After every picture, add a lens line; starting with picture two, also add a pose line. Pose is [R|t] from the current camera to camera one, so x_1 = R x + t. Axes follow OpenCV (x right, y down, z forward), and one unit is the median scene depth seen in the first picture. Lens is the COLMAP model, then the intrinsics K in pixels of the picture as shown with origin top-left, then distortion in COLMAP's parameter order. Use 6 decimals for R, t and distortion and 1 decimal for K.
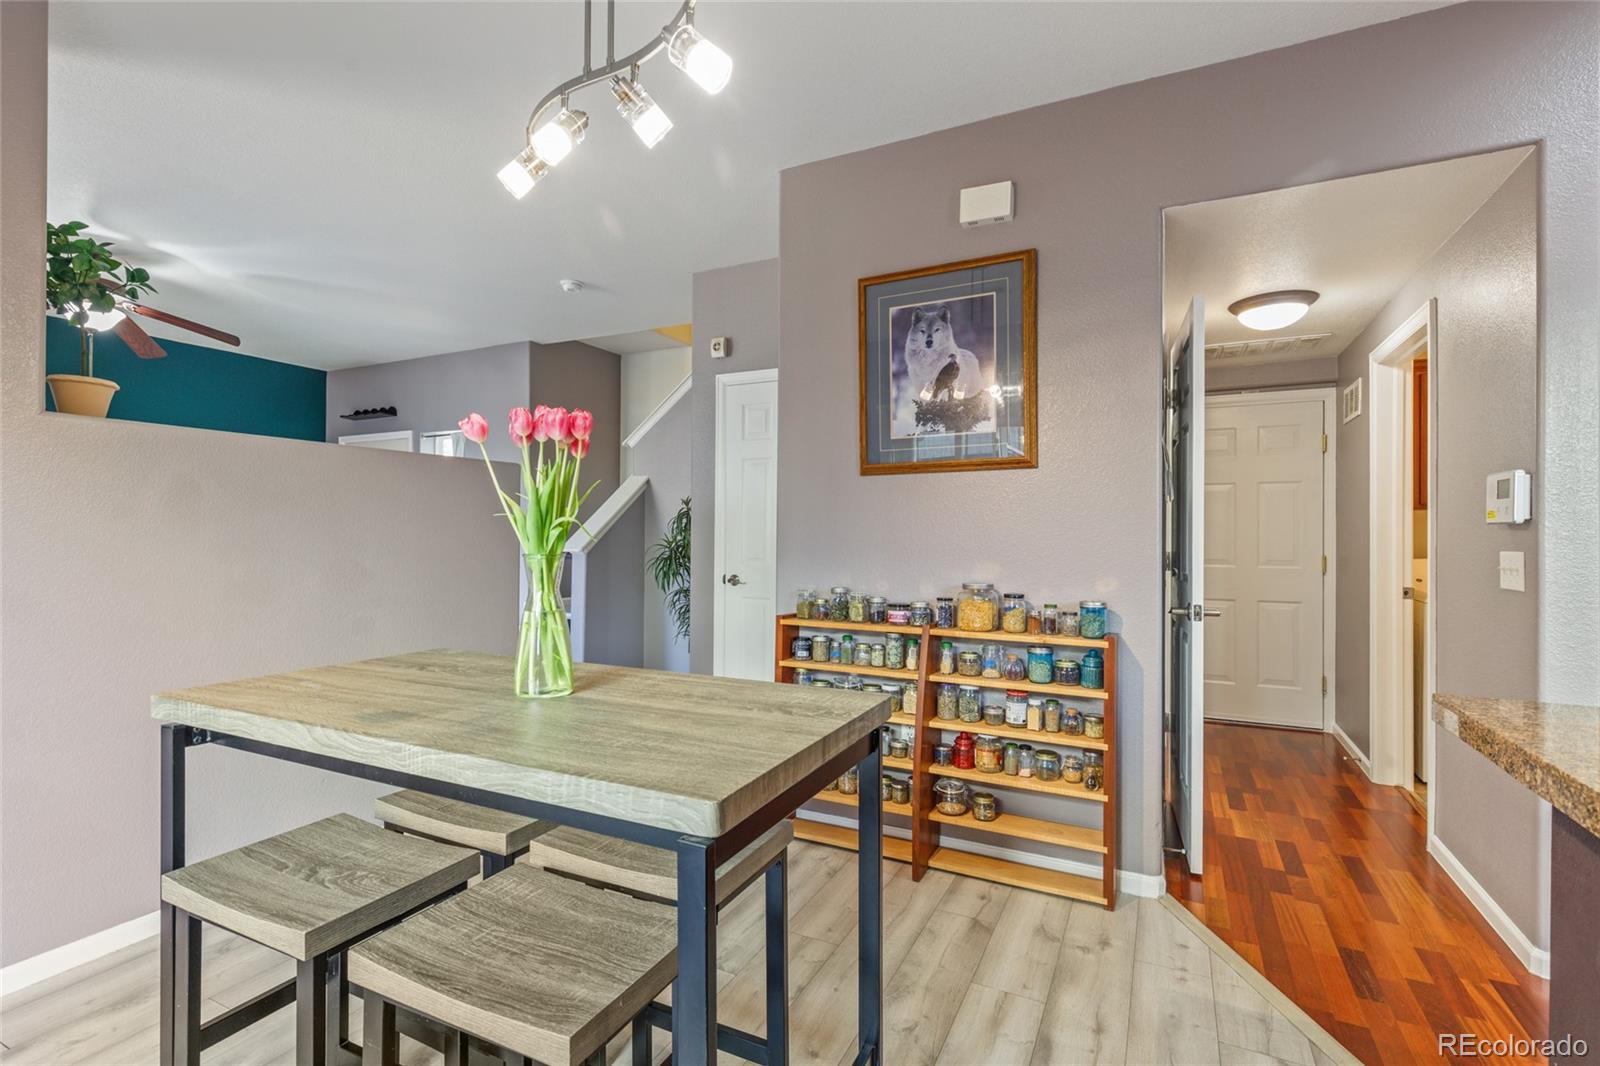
lens RADIAL K [[728.3, 0, 800.2], [0, 728.3, 536.5], [0, 0, 1]] dist [0.002041, -0.000320]
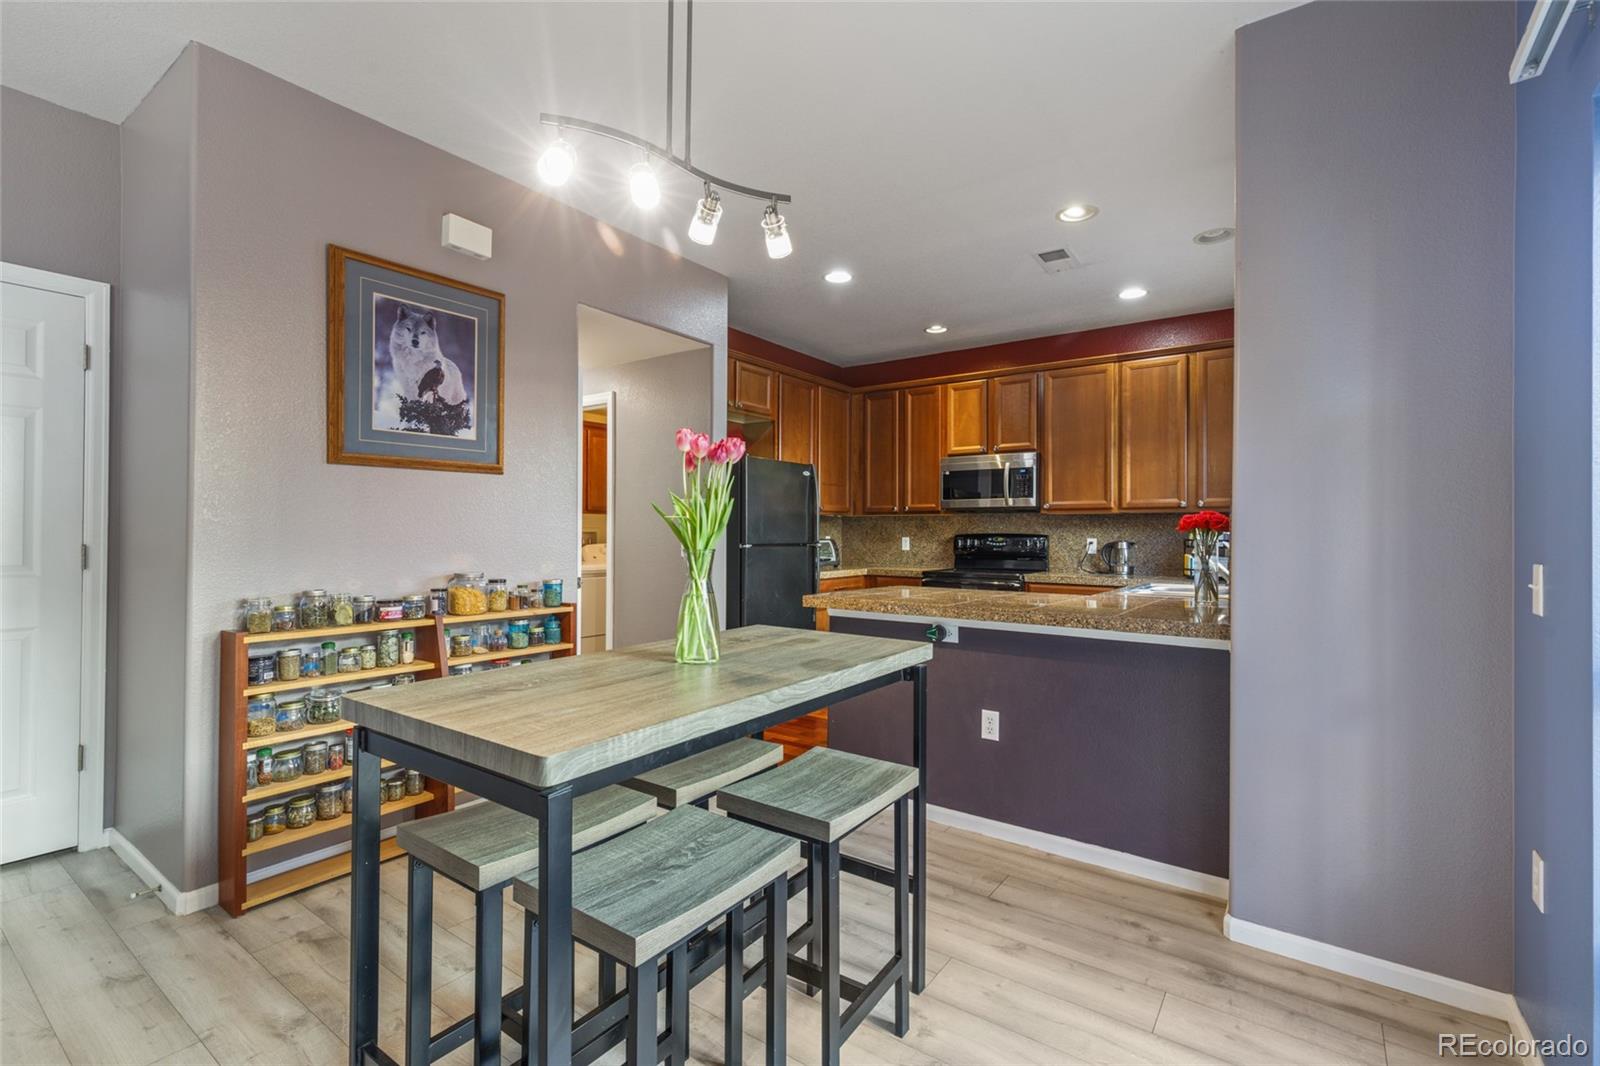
lens RADIAL K [[728.3, 0, 797.9], [0, 728.3, 525.4], [0, 0, 1]] dist [0.002041, -0.000320]
pose [[0.158996, 0.003635, 0.987273, -0.756095], [-0.004587, 0.999985, -0.002943, -0.007559], [-0.987269, -0.004061, 0.159010, 0.304585]]
